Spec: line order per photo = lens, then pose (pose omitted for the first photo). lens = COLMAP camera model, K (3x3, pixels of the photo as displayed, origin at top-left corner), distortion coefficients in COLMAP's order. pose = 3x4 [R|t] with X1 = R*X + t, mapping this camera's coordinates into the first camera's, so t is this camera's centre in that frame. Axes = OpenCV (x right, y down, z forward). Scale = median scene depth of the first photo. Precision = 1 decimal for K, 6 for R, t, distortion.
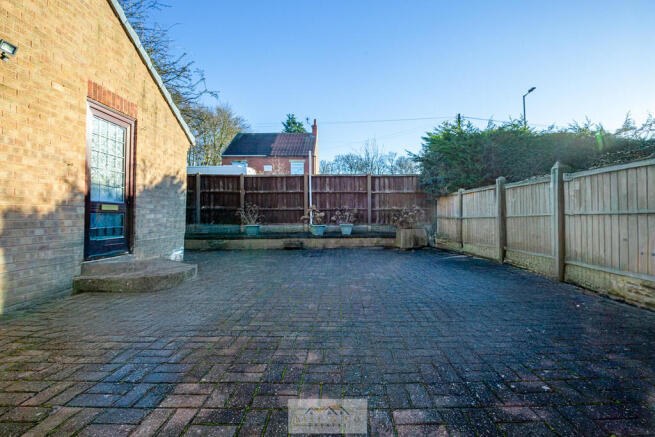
lens RADIAL K [[311.6, 0, 336.1], [0, 311.6, 216.9], [0, 0, 1]] dist [-0.023470, 0.001047]
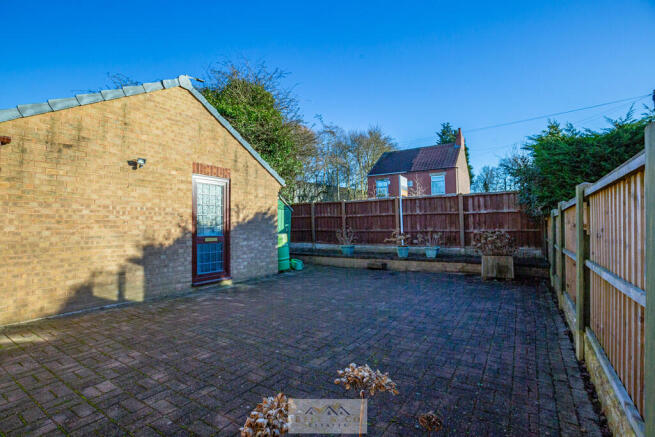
lens RADIAL K [[305.3, 0, 326.0], [0, 305.3, 226.5], [0, 0, 1]] dist [-0.024346, 0.000613]
pose [[0.838994, -0.006998, -0.544095, 0.483634], [0.006880, 0.999974, -0.002252, -0.072795], [0.544097, -0.001854, 0.839021, 0.021497]]
